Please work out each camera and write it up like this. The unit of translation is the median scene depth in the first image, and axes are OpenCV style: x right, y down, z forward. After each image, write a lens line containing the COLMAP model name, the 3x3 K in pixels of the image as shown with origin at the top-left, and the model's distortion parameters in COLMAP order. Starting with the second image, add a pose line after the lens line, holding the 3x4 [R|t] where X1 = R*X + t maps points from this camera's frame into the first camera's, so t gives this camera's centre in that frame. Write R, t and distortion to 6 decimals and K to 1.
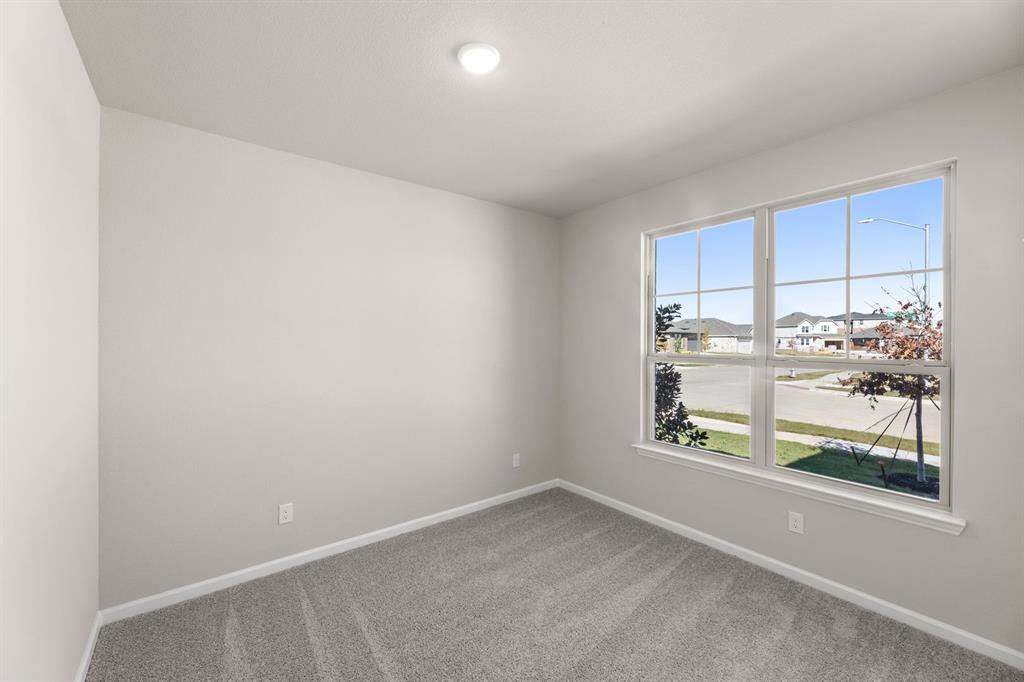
lens RADIAL K [[412.8, 0, 510.8], [0, 412.8, 342.4], [0, 0, 1]] dist [-0.003501, 0.000329]
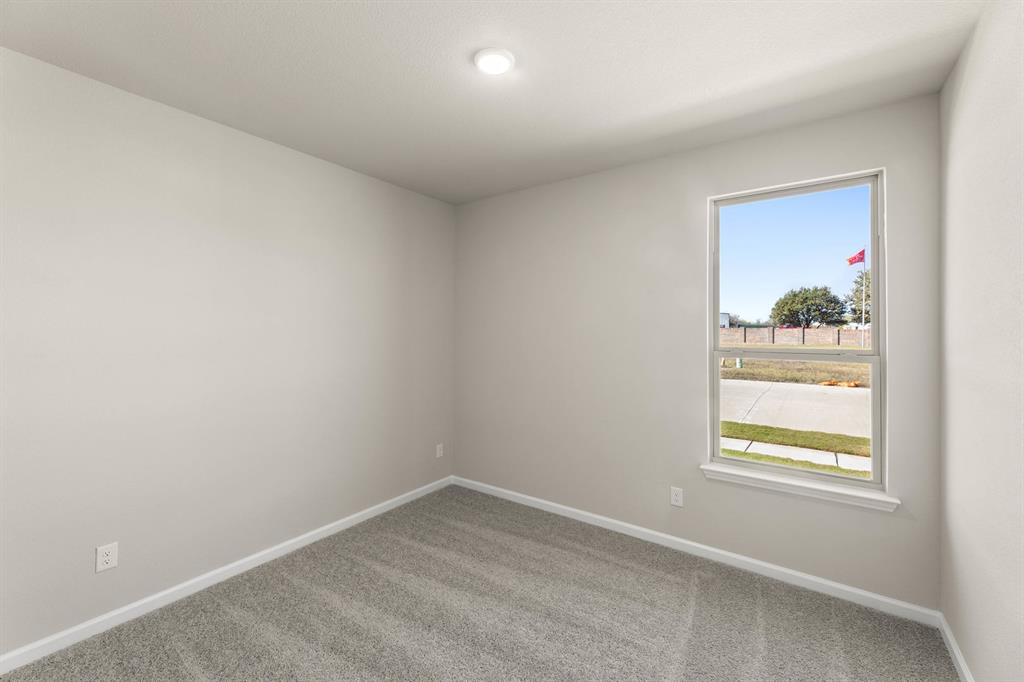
lens RADIAL K [[412.8, 0, 513.9], [0, 412.8, 333.0], [0, 0, 1]] dist [-0.003501, 0.000329]
pose [[0.958553, 0.001124, 0.284911, -0.070744], [-0.000245, 0.999995, -0.003122, -0.001042], [-0.284913, 0.002923, 0.958549, 0.089785]]
